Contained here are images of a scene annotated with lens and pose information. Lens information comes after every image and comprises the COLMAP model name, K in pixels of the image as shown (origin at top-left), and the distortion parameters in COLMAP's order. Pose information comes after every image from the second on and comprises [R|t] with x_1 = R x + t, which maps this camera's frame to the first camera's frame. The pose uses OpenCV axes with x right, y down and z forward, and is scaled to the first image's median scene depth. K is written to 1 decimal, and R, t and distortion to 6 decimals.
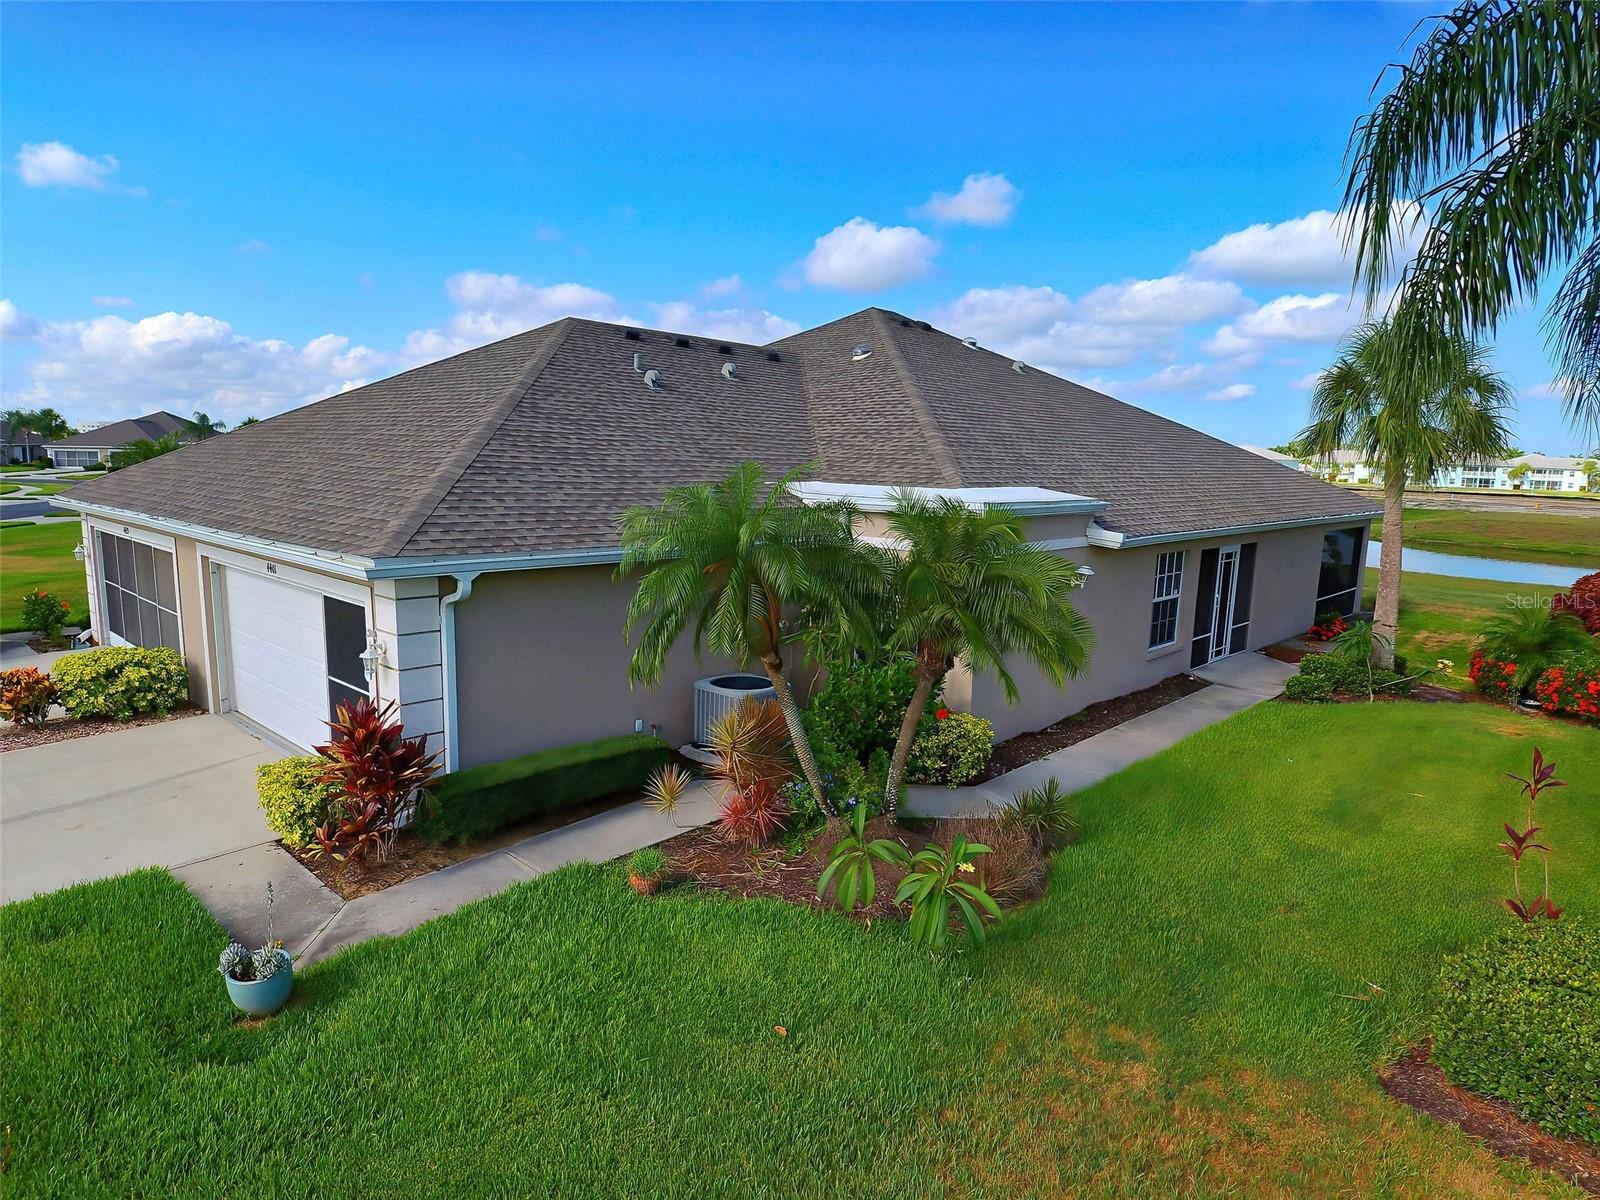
lens RADIAL K [[955.8, 0, 778.1], [0, 955.8, 621.3], [0, 0, 1]] dist [0.076993, -0.104249]
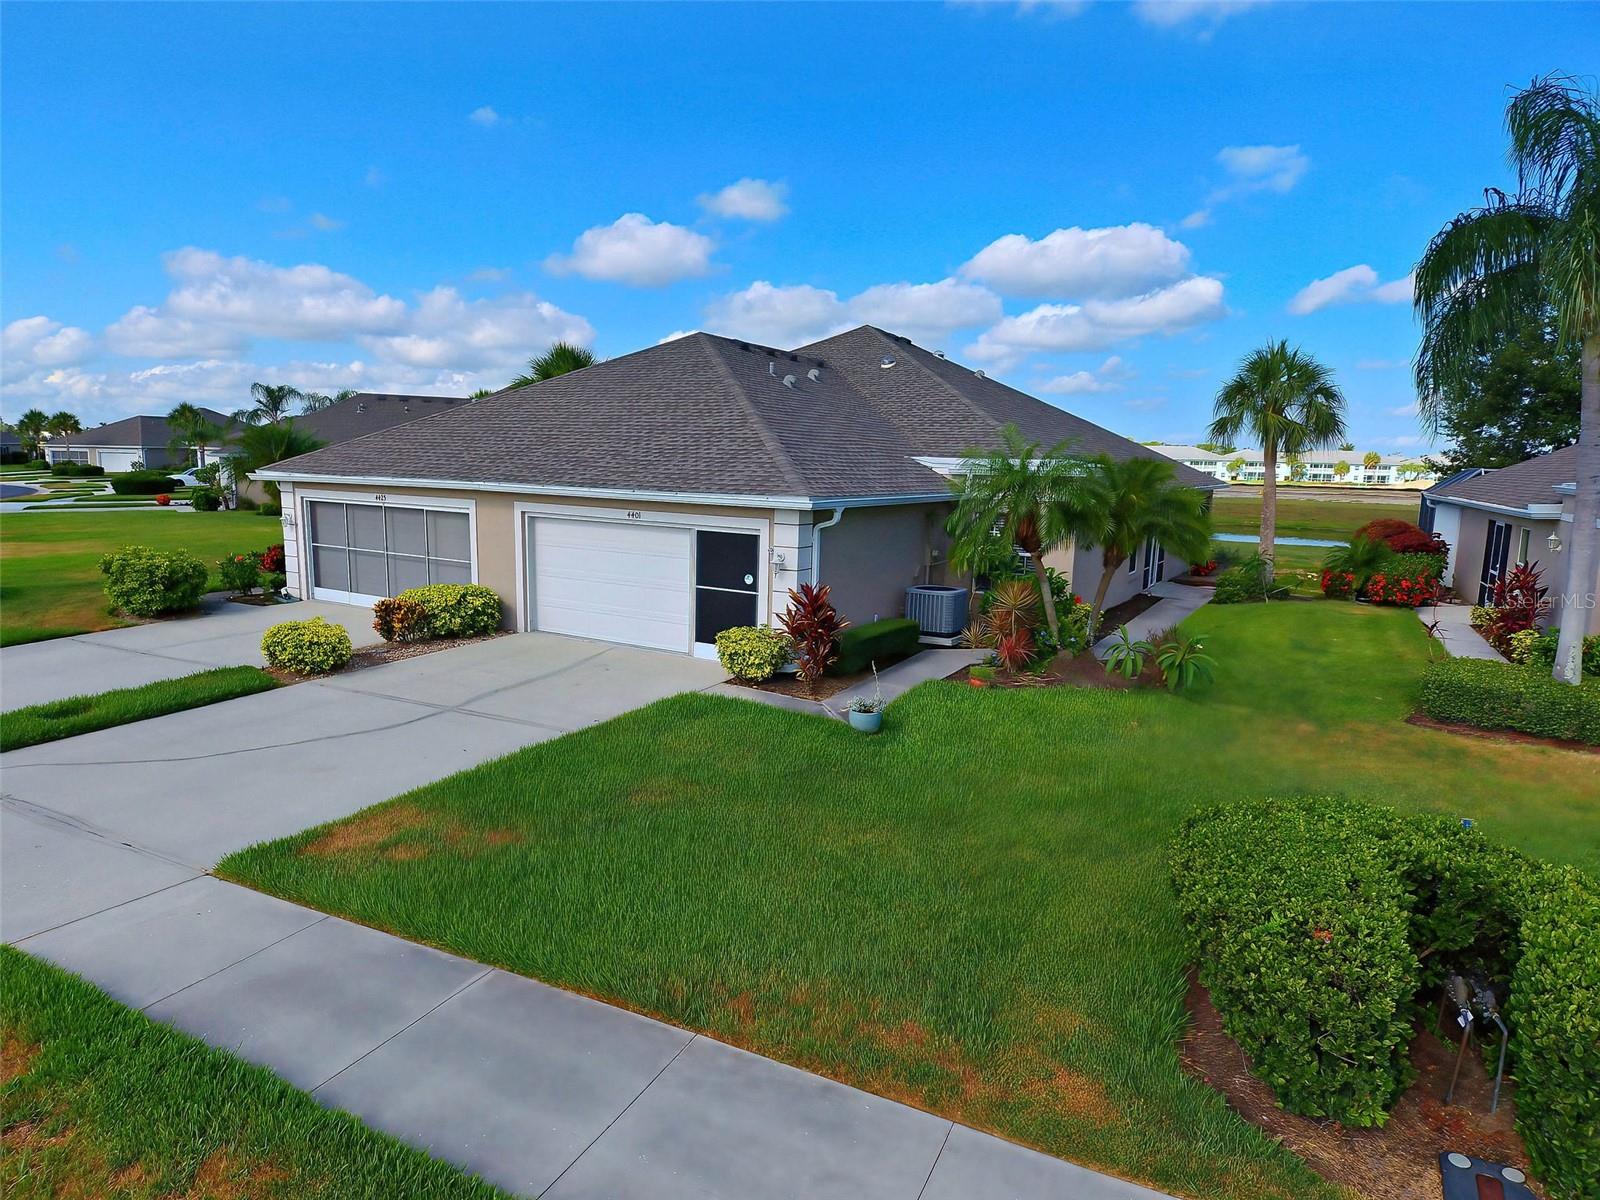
lens RADIAL K [[955.8, 0, 778.1], [0, 955.8, 621.3], [0, 0, 1]] dist [0.076993, -0.104249]
pose [[0.975630, -0.037106, 0.216263, -0.464787], [0.036362, 0.999311, 0.007416, 0.073521], [-0.216389, 0.000629, 0.976307, -0.312103]]
